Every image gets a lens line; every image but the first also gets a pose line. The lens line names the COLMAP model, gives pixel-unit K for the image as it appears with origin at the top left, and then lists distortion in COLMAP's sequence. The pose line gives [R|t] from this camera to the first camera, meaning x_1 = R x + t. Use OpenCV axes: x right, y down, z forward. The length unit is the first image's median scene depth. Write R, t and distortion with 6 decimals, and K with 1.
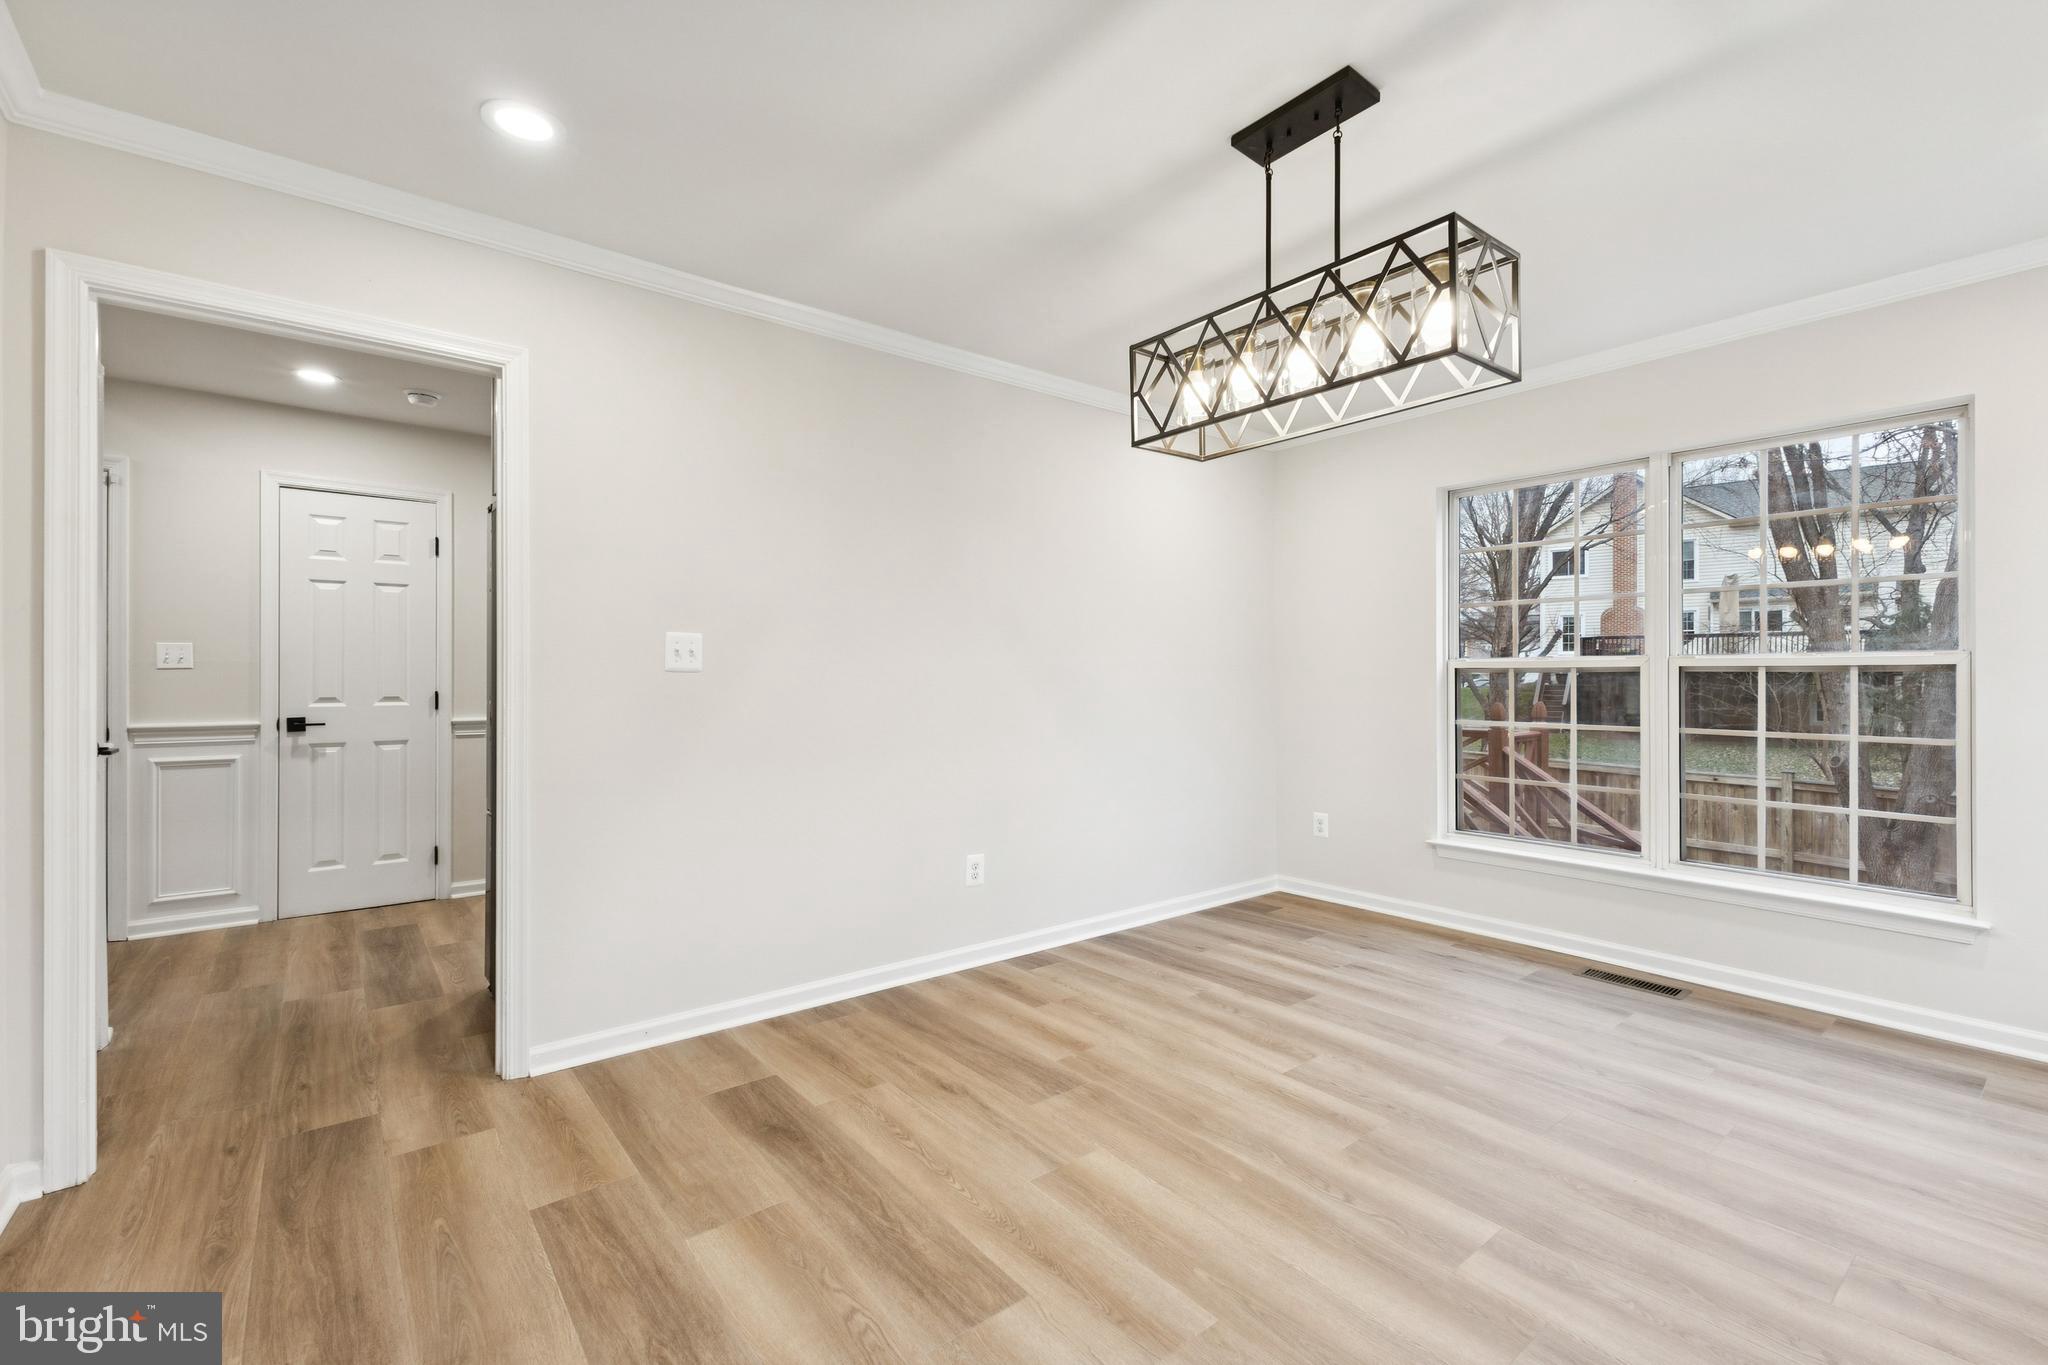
lens RADIAL K [[881.5, 0, 1024.0], [0, 881.5, 682.5], [0, 0, 1]] dist [0.012140, -0.005188]
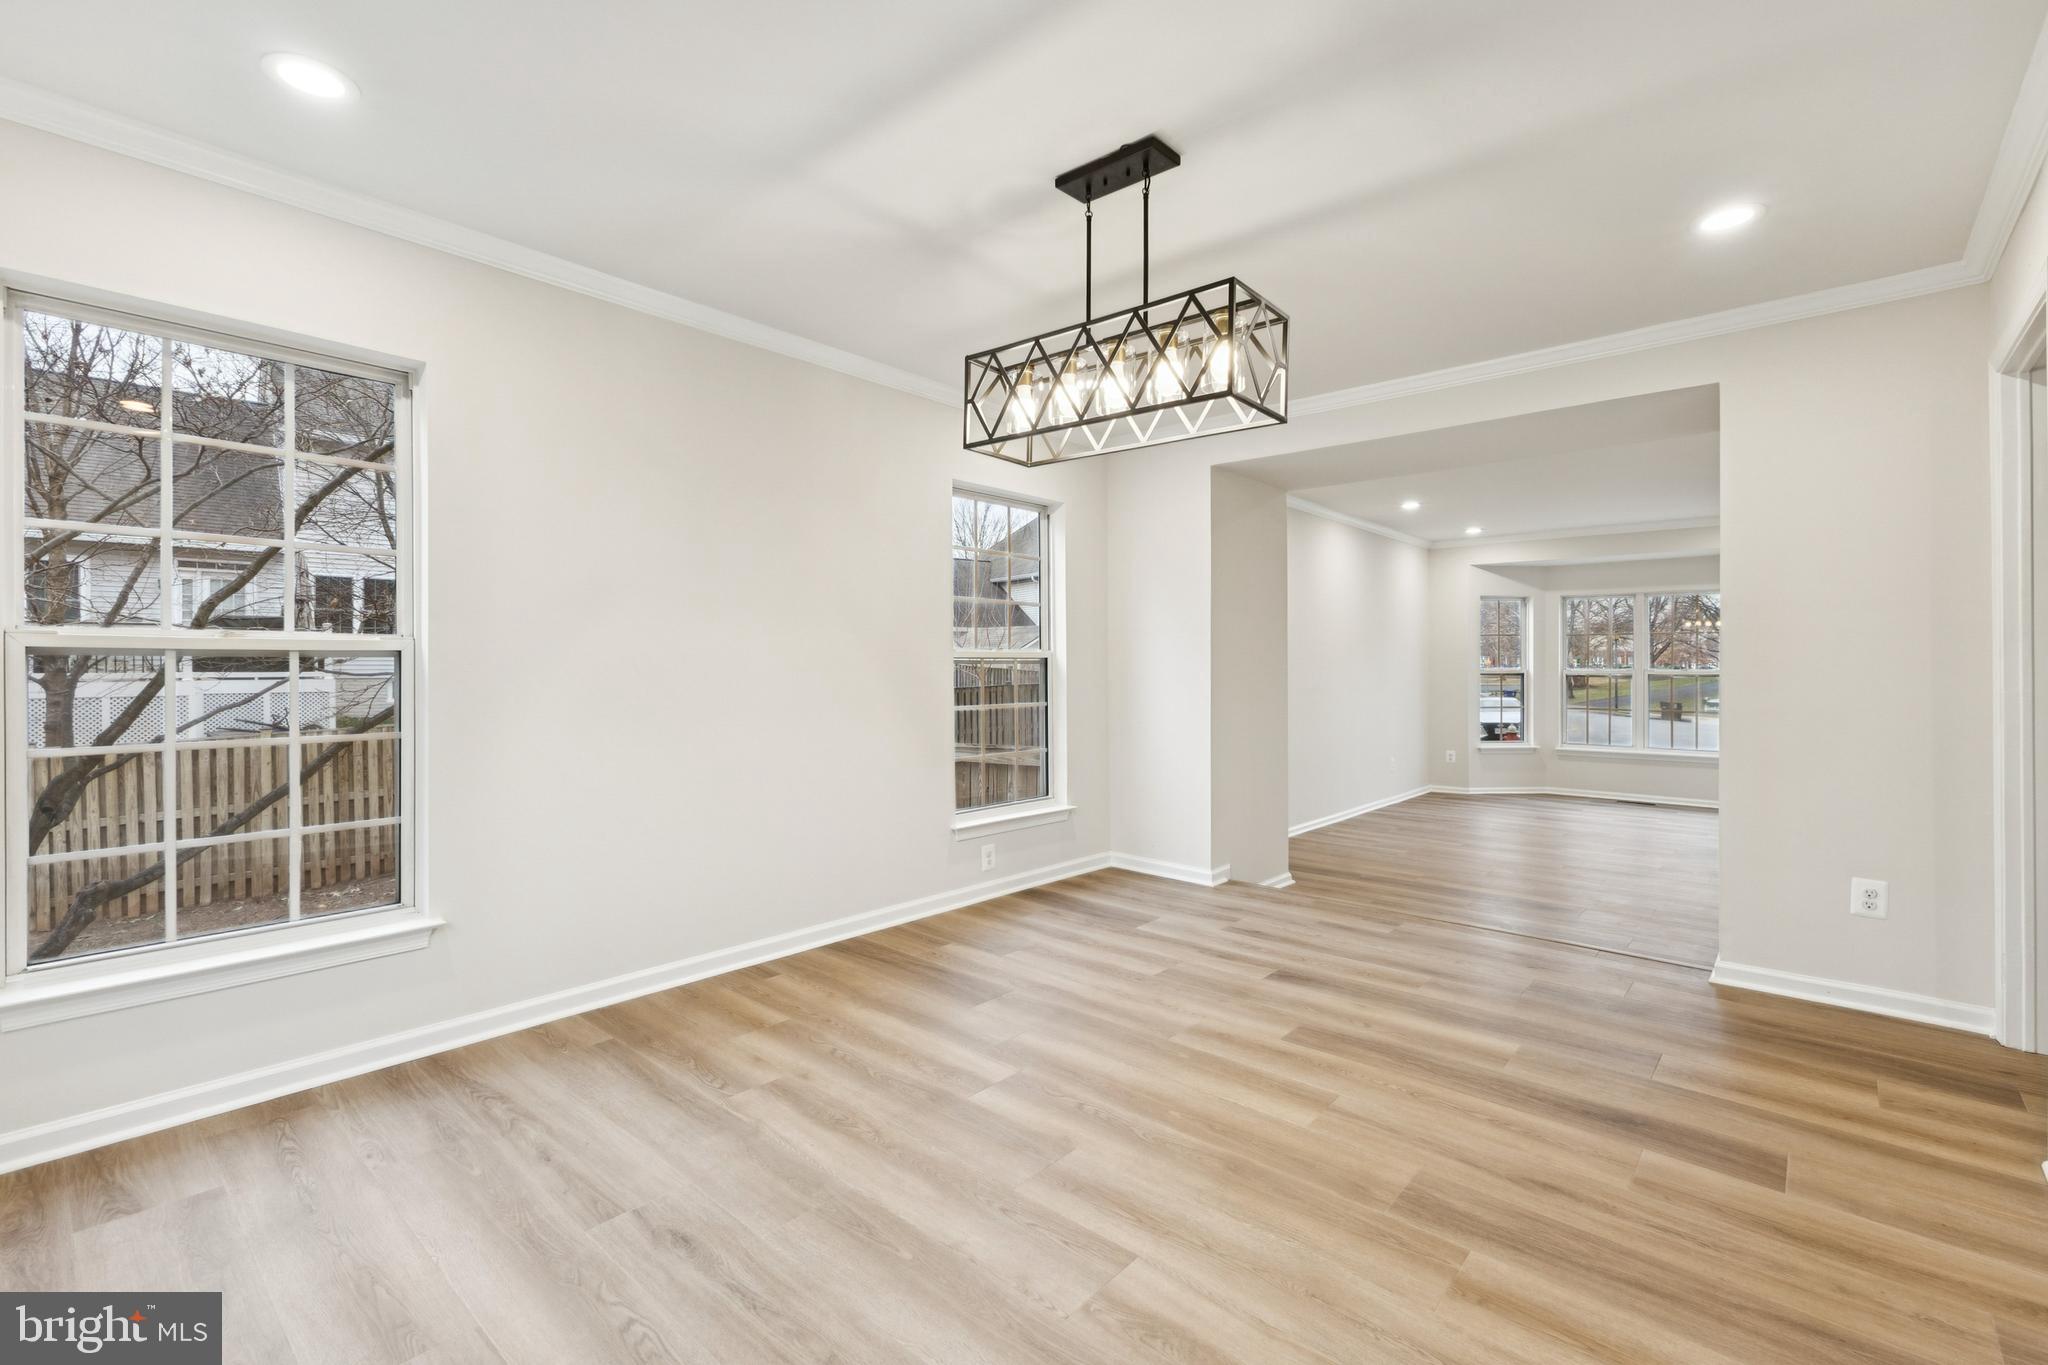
lens RADIAL K [[892.3, 0, 1026.1], [0, 892.3, 678.2], [0, 0, 1]] dist [0.013555, 0.000128]
pose [[-0.984647, 0.002248, -0.174543, 0.509372], [-0.001356, 0.999788, 0.020524, -0.011822], [0.174552, 0.020446, -0.984436, 1.700979]]
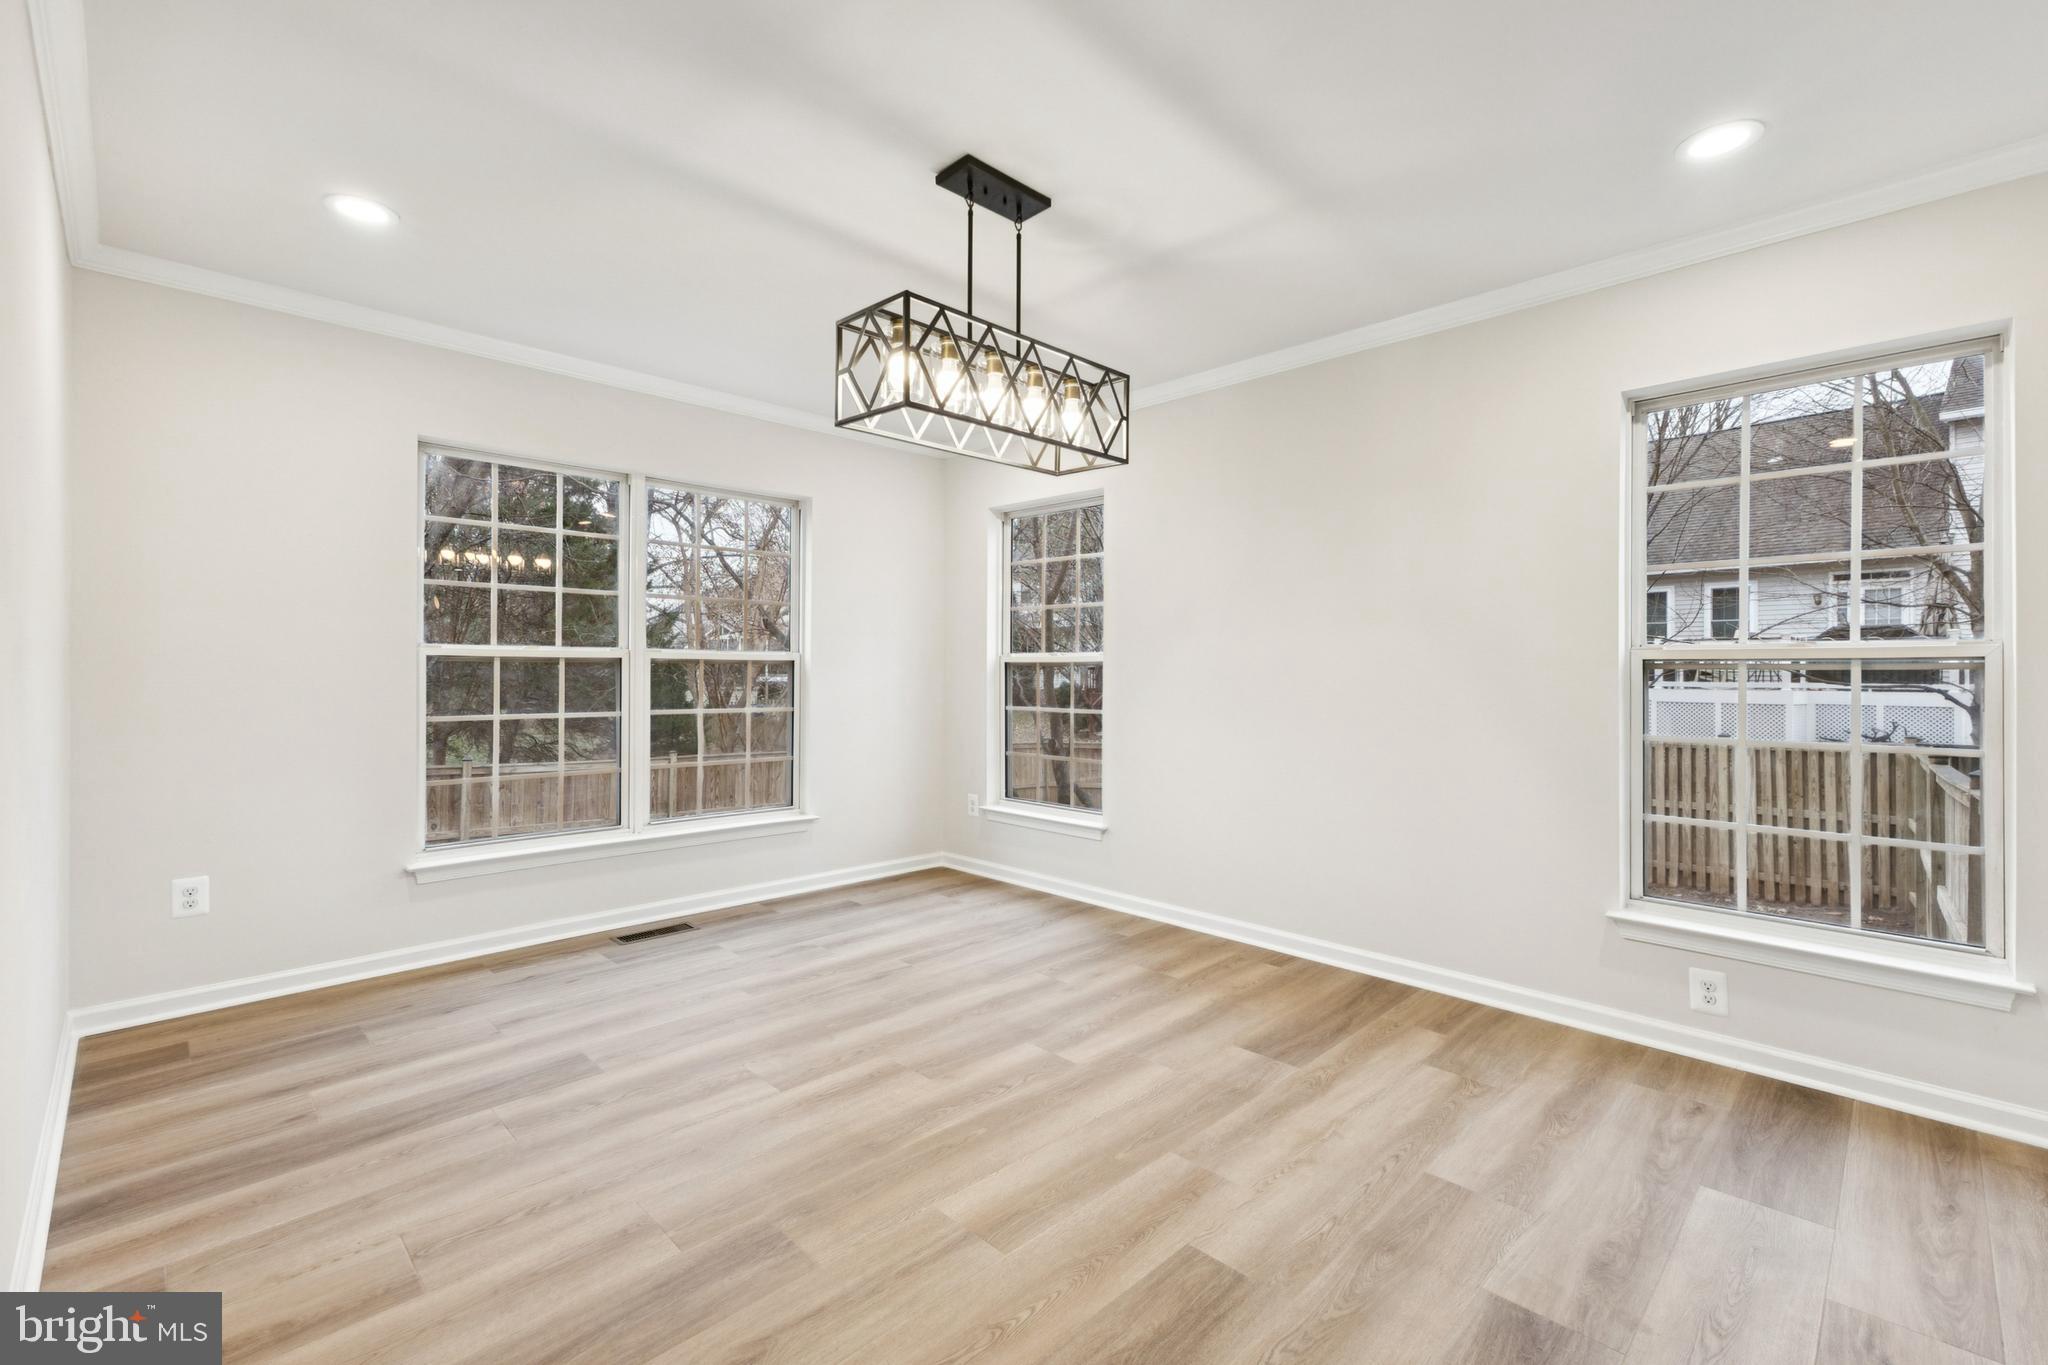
lens RADIAL K [[892.3, 0, 1026.1], [0, 892.3, 678.2], [0, 0, 1]] dist [0.013555, 0.000128]
pose [[-0.116474, -0.007707, 0.993164, -0.696526], [0.000283, 0.999970, 0.007793, -0.001230], [-0.993194, 0.001189, -0.116468, 0.879990]]
